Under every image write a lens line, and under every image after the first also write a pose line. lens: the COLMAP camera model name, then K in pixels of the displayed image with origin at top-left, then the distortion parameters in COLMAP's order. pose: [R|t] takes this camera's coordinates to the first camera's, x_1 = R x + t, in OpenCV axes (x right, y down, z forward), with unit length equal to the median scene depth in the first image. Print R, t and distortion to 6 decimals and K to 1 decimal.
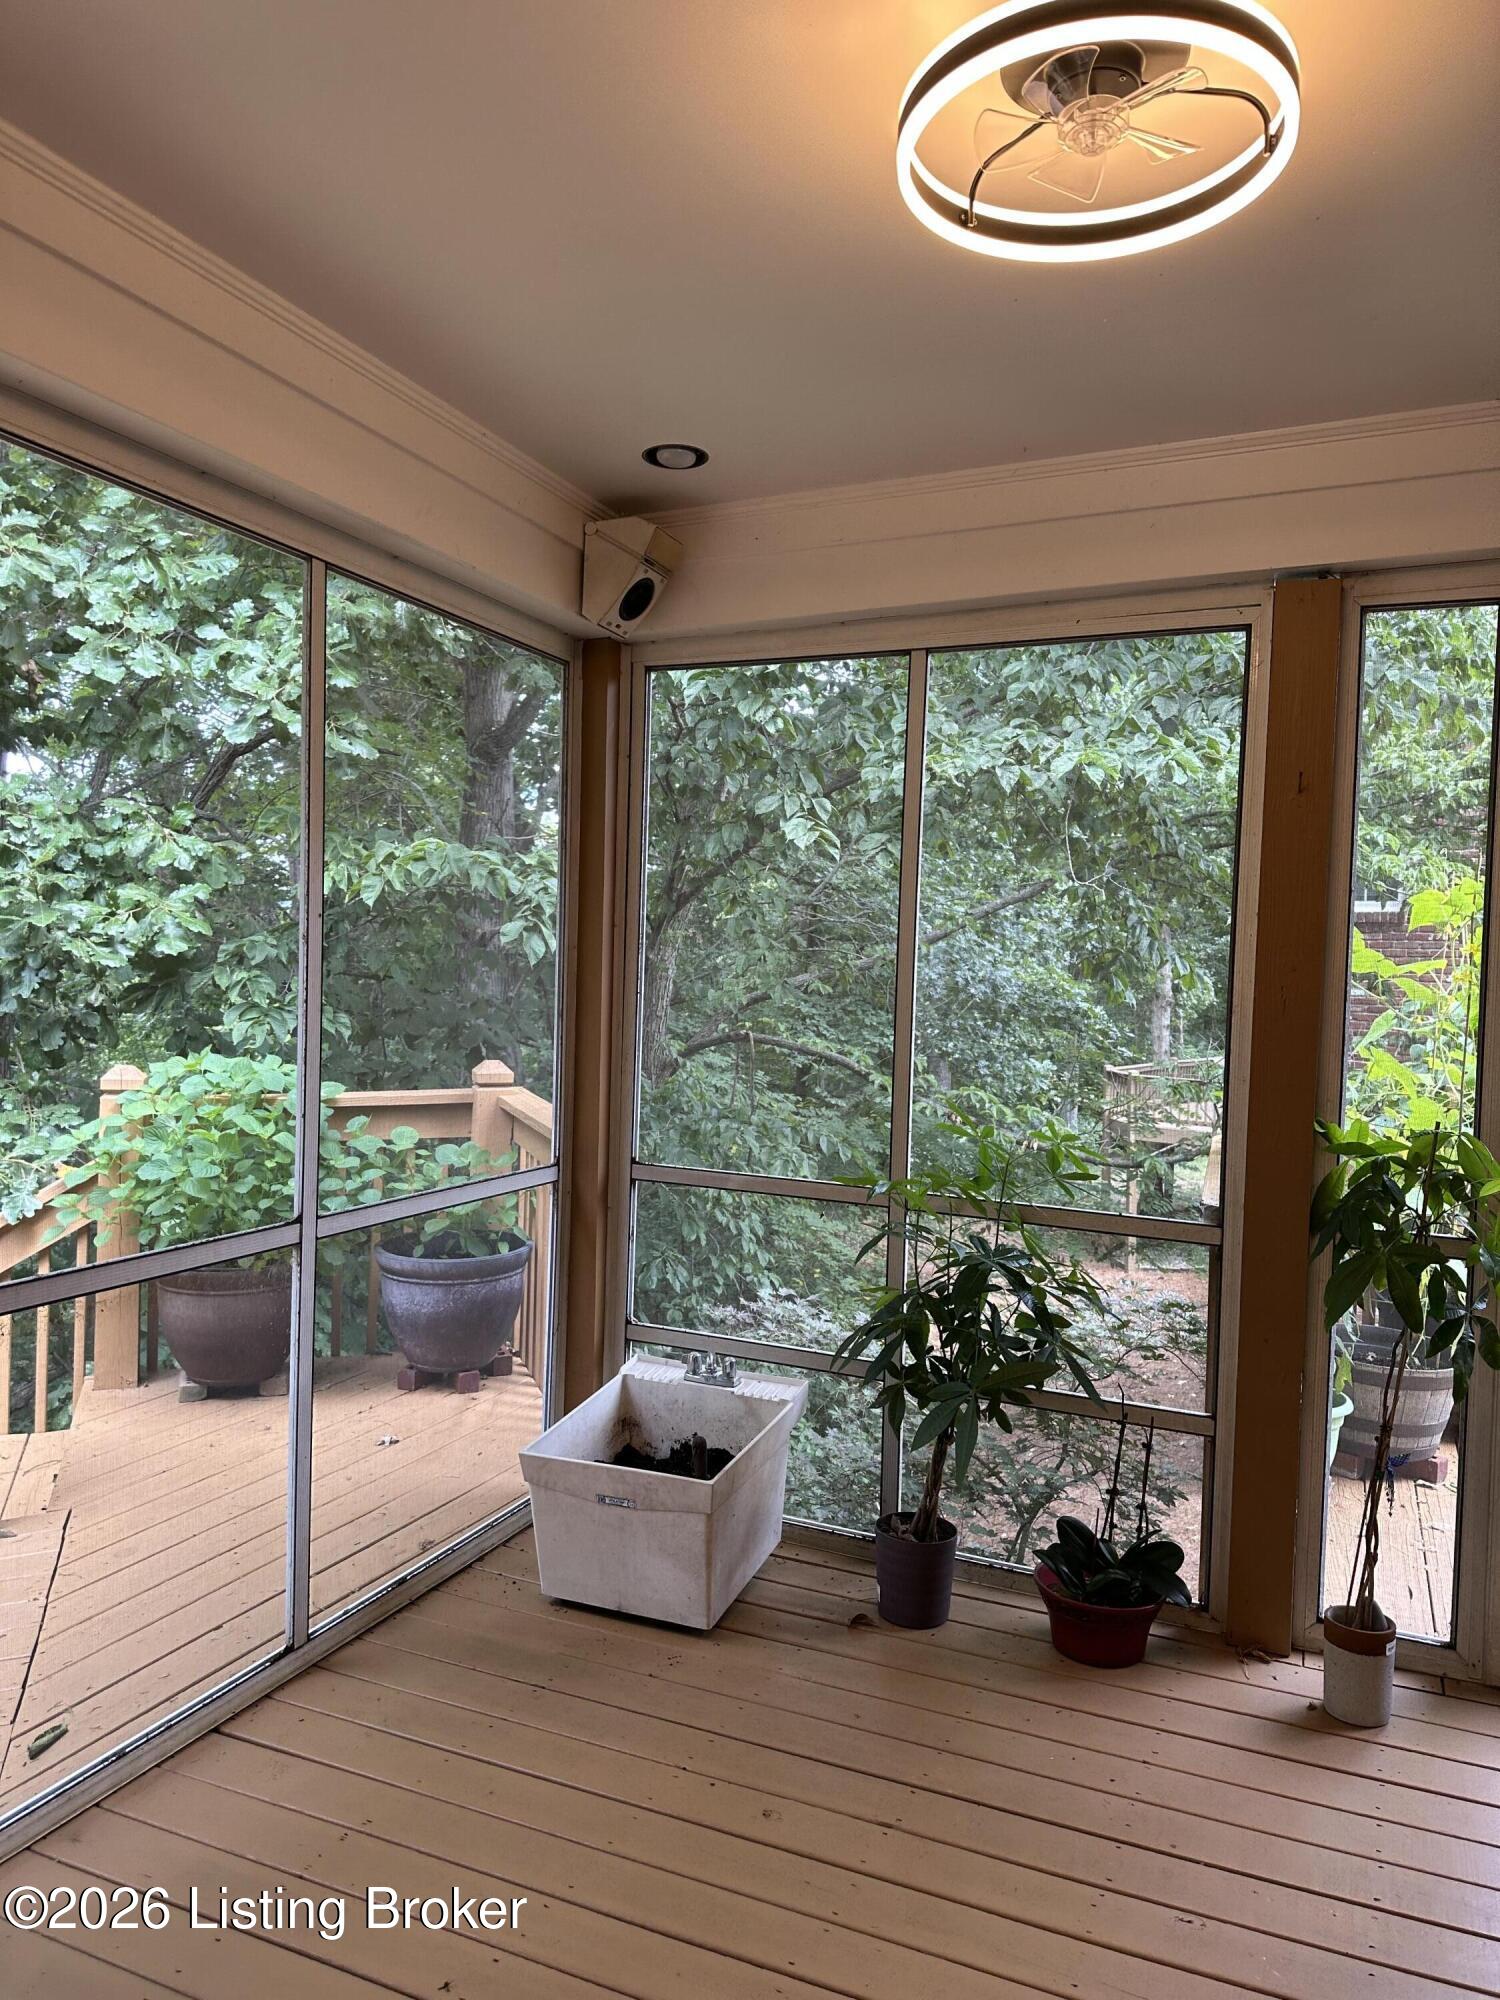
lens RADIAL K [[1414.1, 0, 756.7], [0, 1414.1, 1022.9], [0, 0, 1]] dist [0.178569, -0.265079]
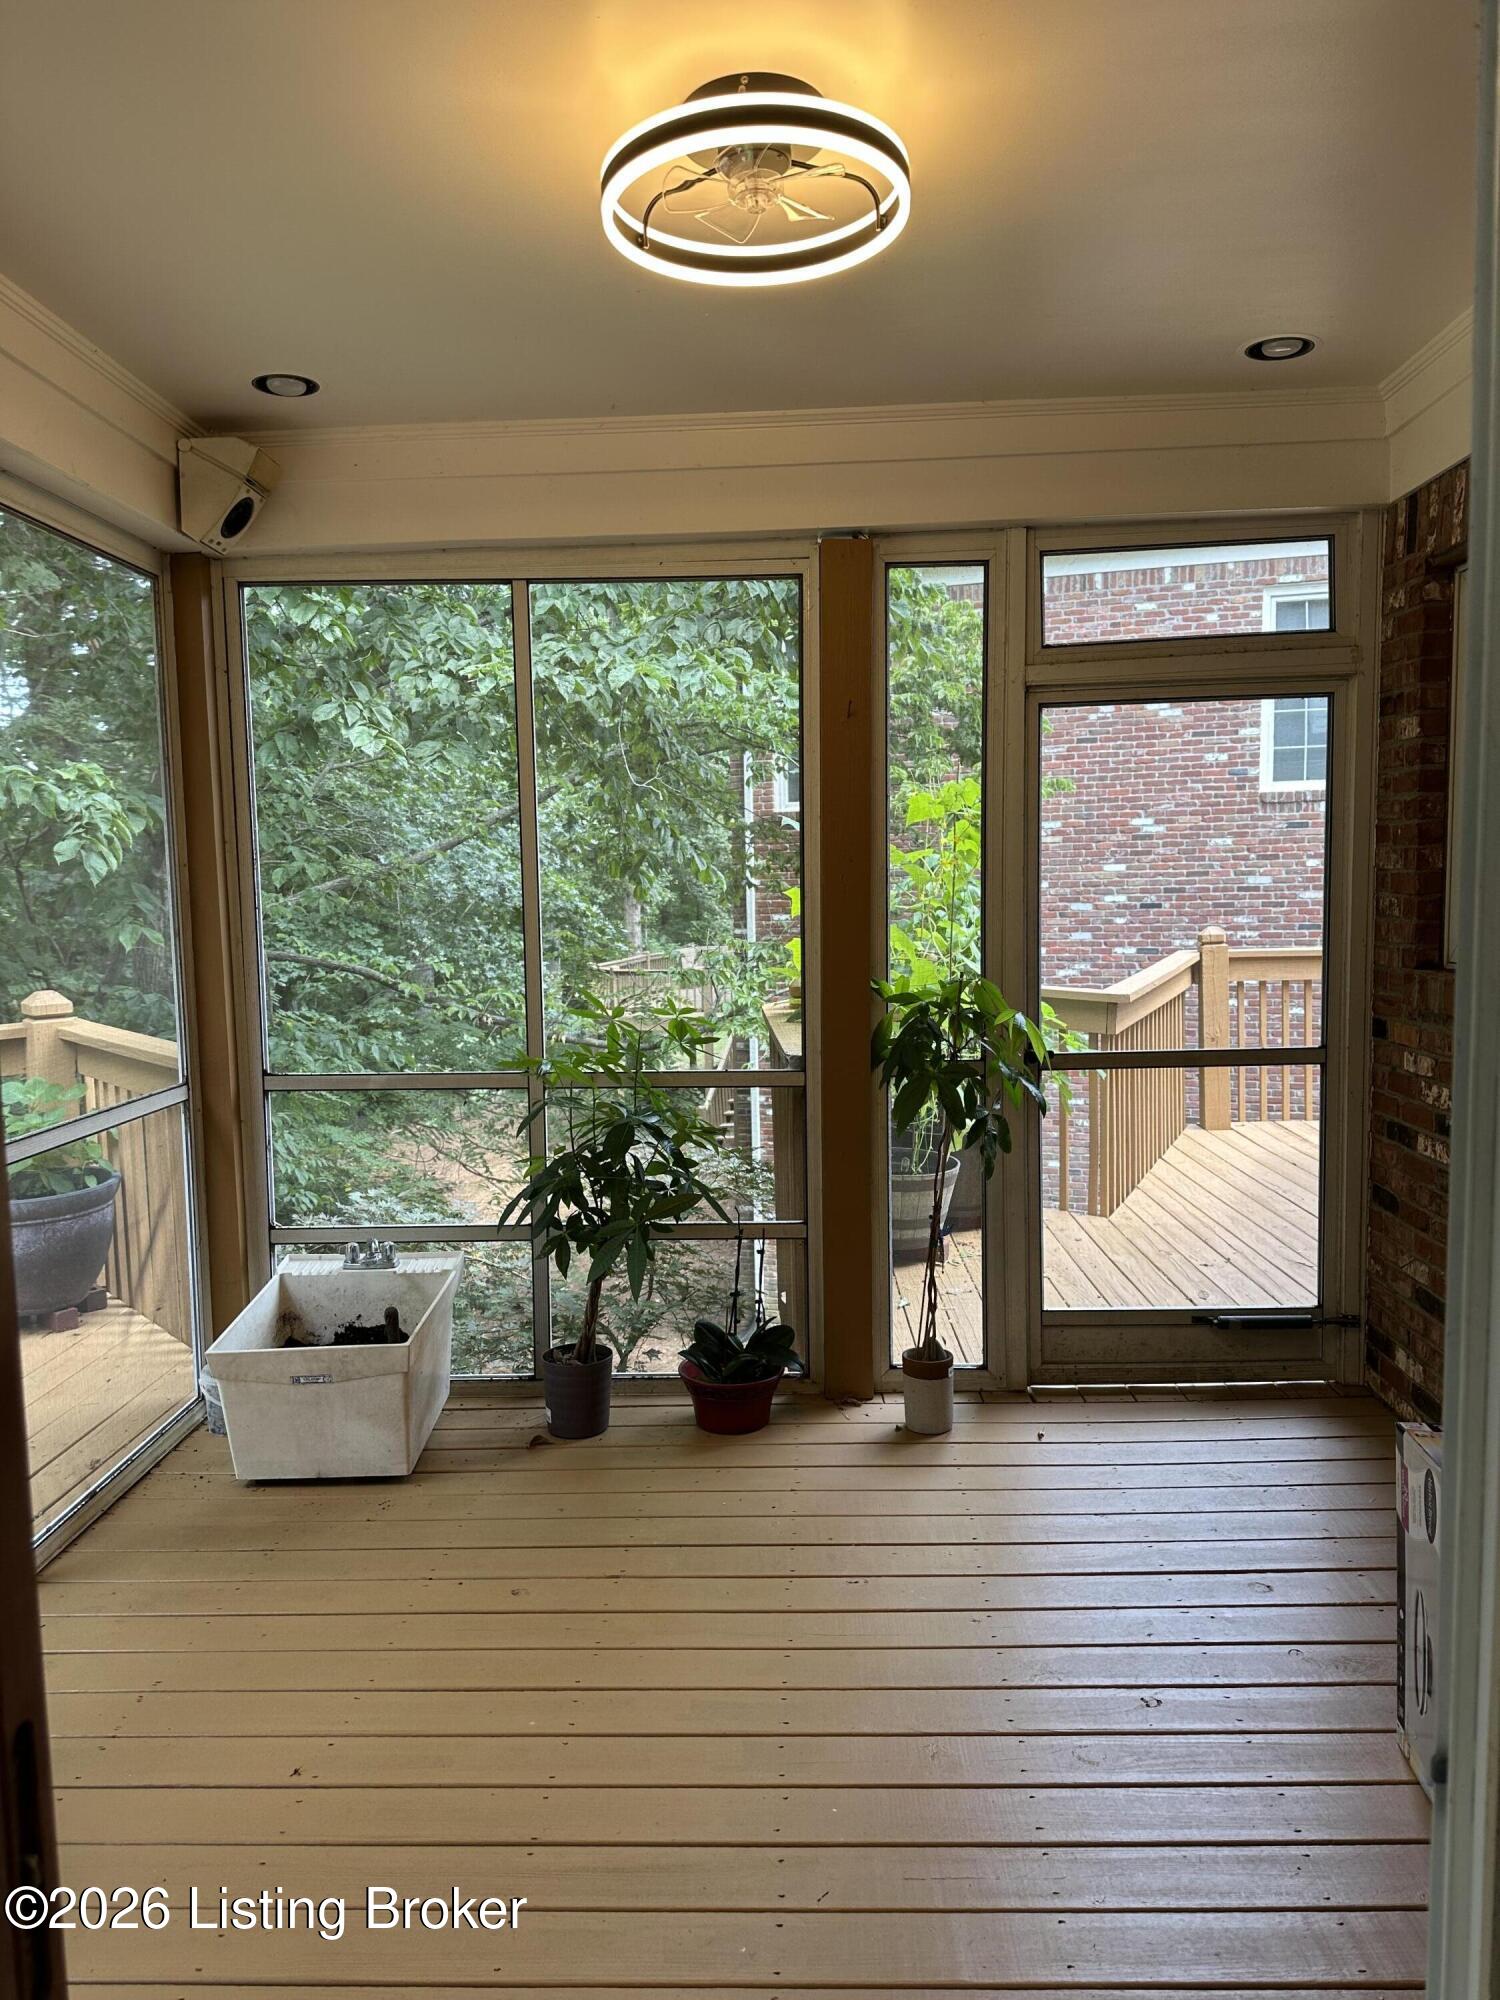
lens RADIAL K [[1414.1, 0, 756.7], [0, 1414.1, 1022.9], [0, 0, 1]] dist [0.178569, -0.265079]
pose [[0.927047, -0.086067, 0.364933, -0.153278], [0.061860, 0.995069, 0.077537, 0.003124], [-0.369806, -0.049306, 0.927800, -0.109158]]
